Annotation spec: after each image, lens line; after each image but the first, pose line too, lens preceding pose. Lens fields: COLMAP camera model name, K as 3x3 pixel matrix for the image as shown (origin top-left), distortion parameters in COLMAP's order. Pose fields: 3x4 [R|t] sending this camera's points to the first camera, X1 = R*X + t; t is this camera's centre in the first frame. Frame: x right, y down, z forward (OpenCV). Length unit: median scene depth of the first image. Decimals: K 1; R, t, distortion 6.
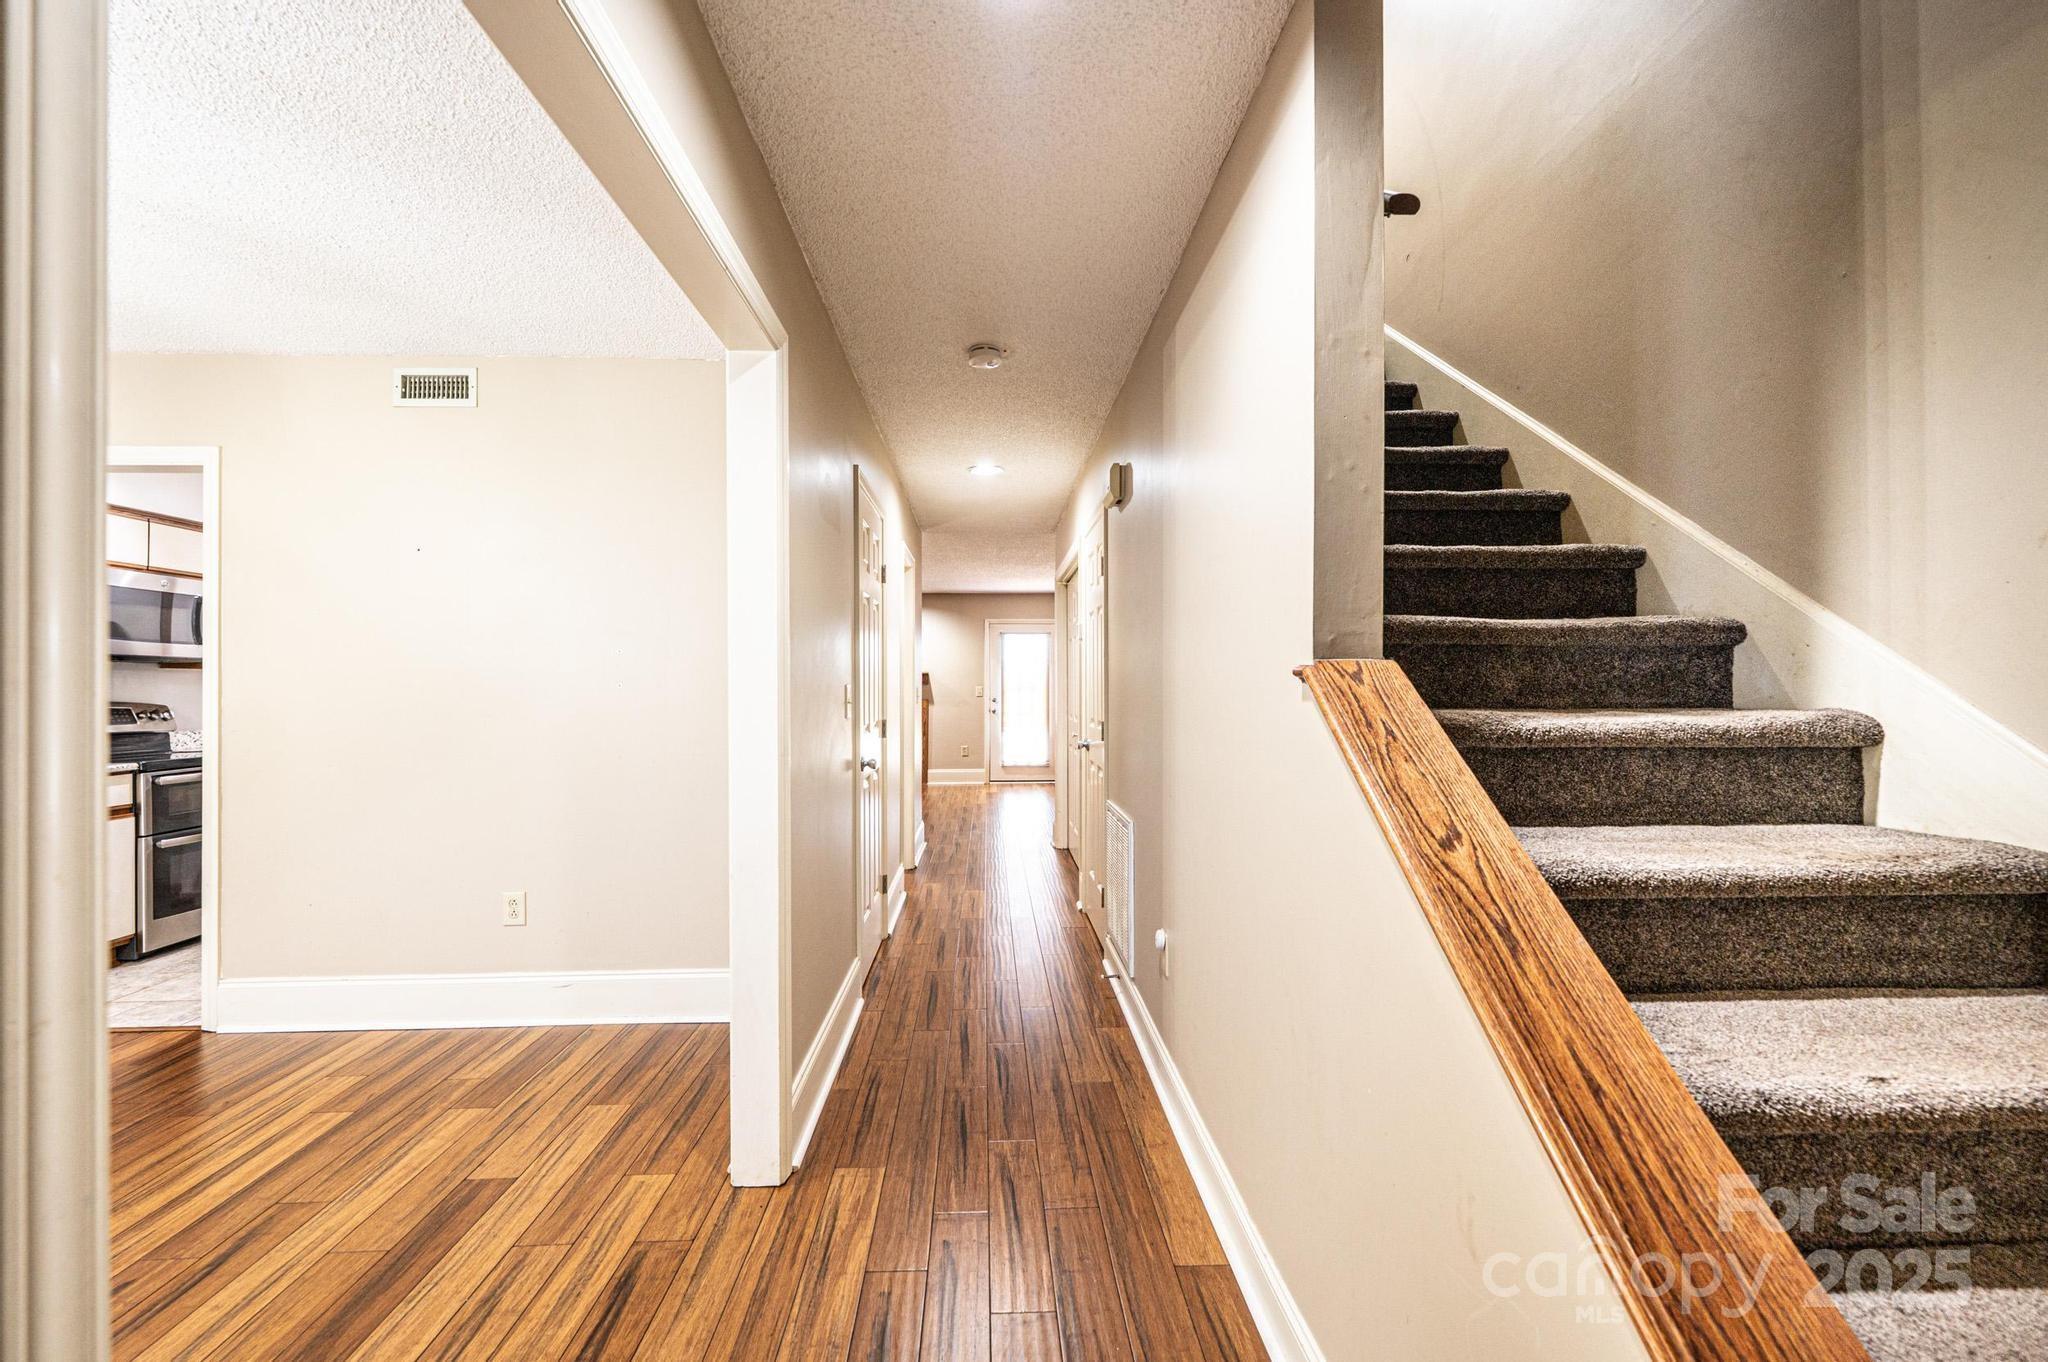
lens RADIAL K [[800.8, 0, 1017.1], [0, 800.8, 683.7], [0, 0, 1]] dist [-0.000178, -0.000084]
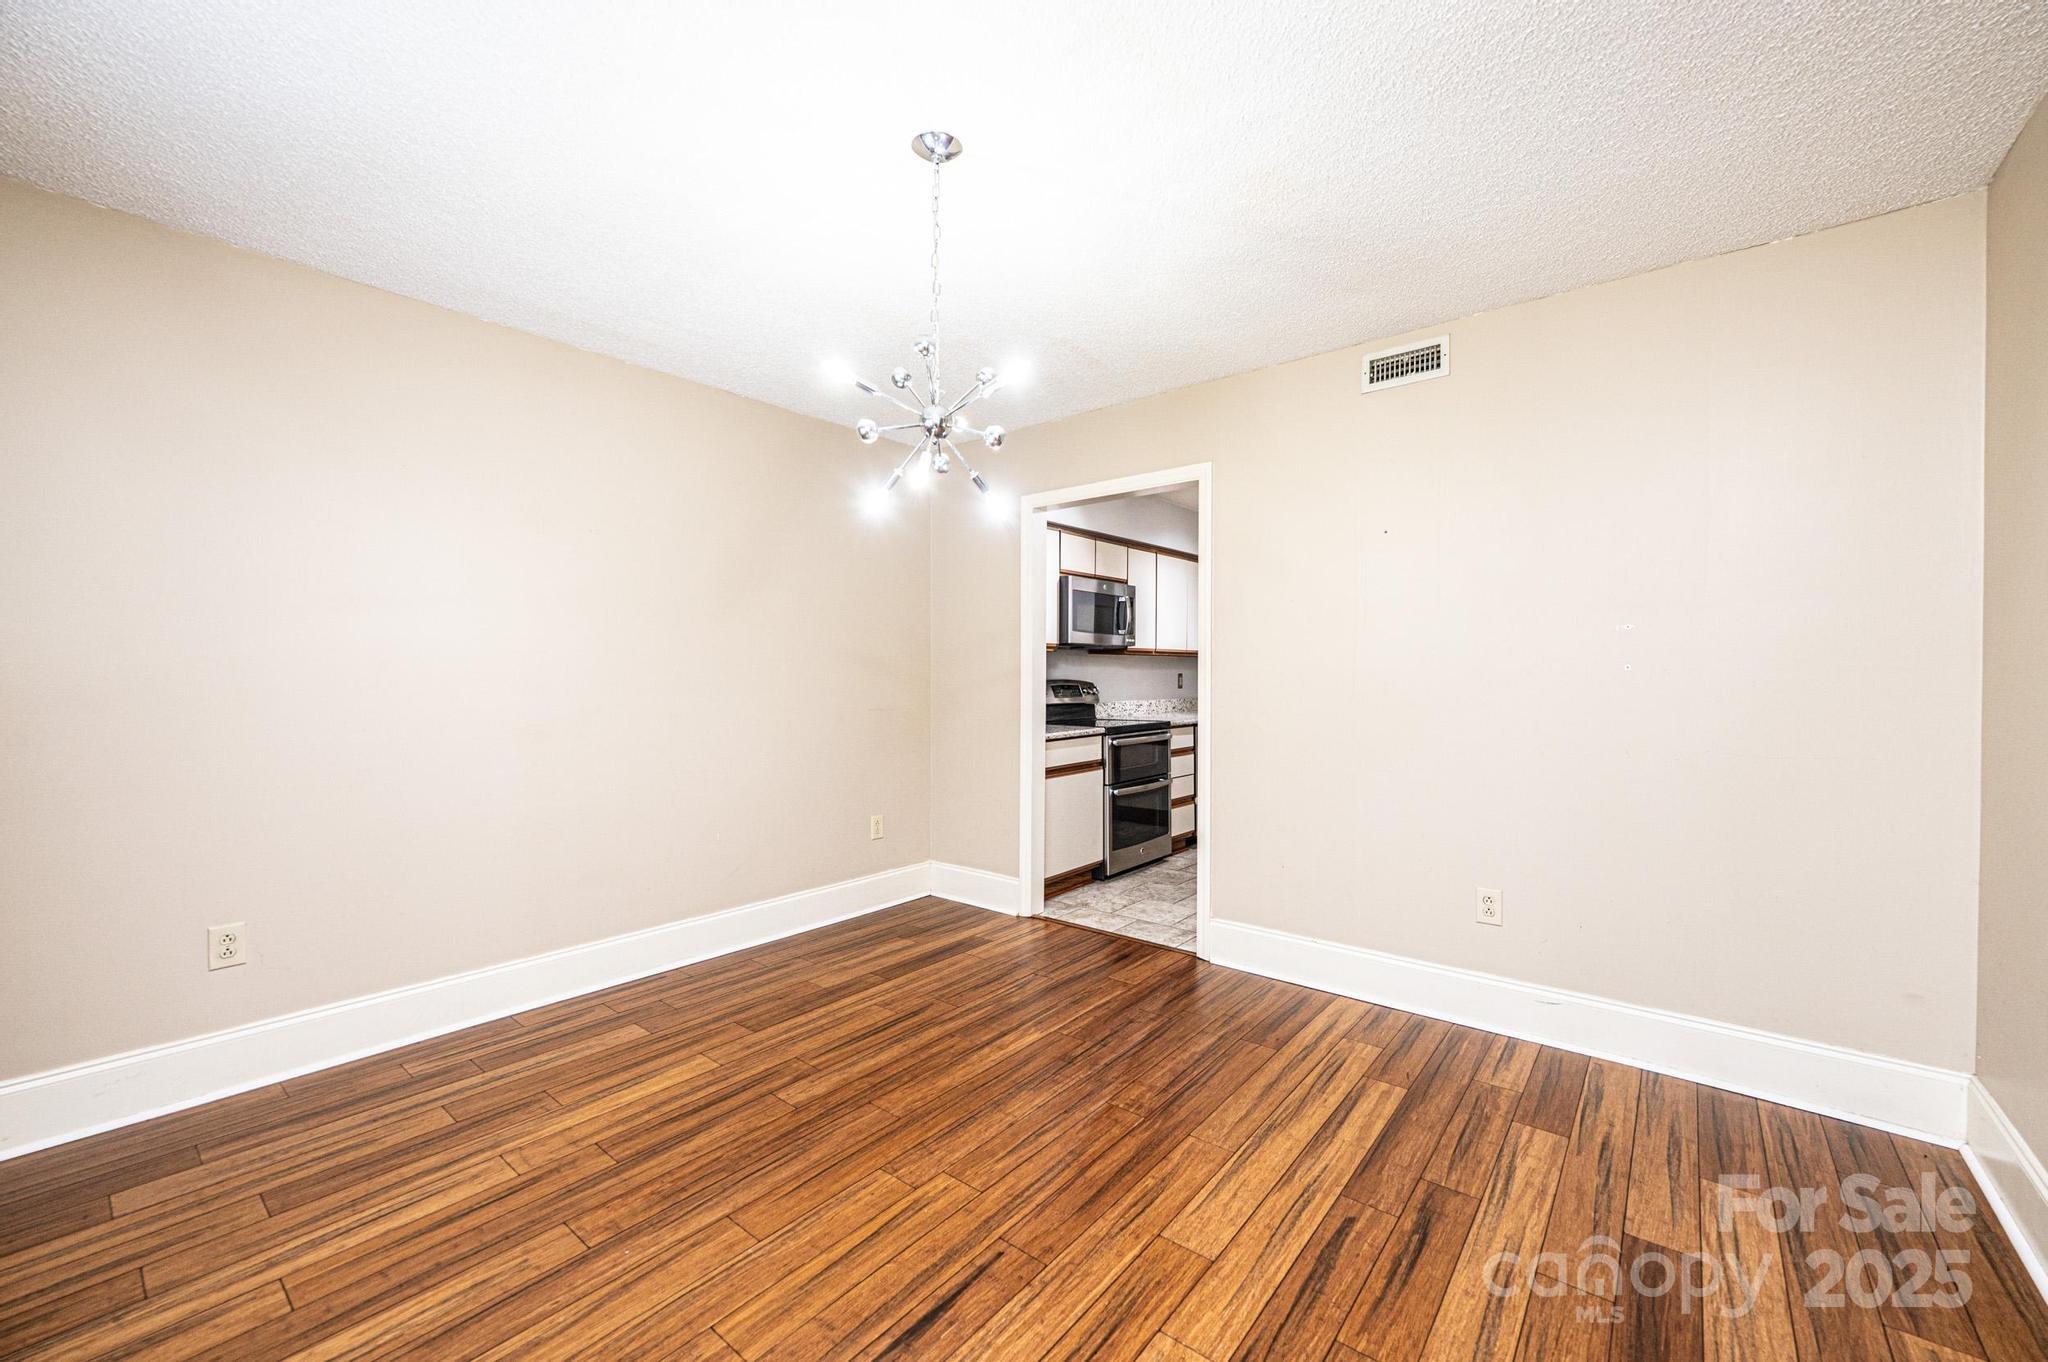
lens RADIAL K [[800.8, 0, 1015.0], [0, 800.8, 679.6], [0, 0, 1]] dist [-0.000178, -0.000084]
pose [[0.744135, 0.009690, -0.667959, -0.425462], [0.002494, 0.999848, 0.017284, -0.000810], [0.668024, -0.014527, 0.743998, -0.060580]]
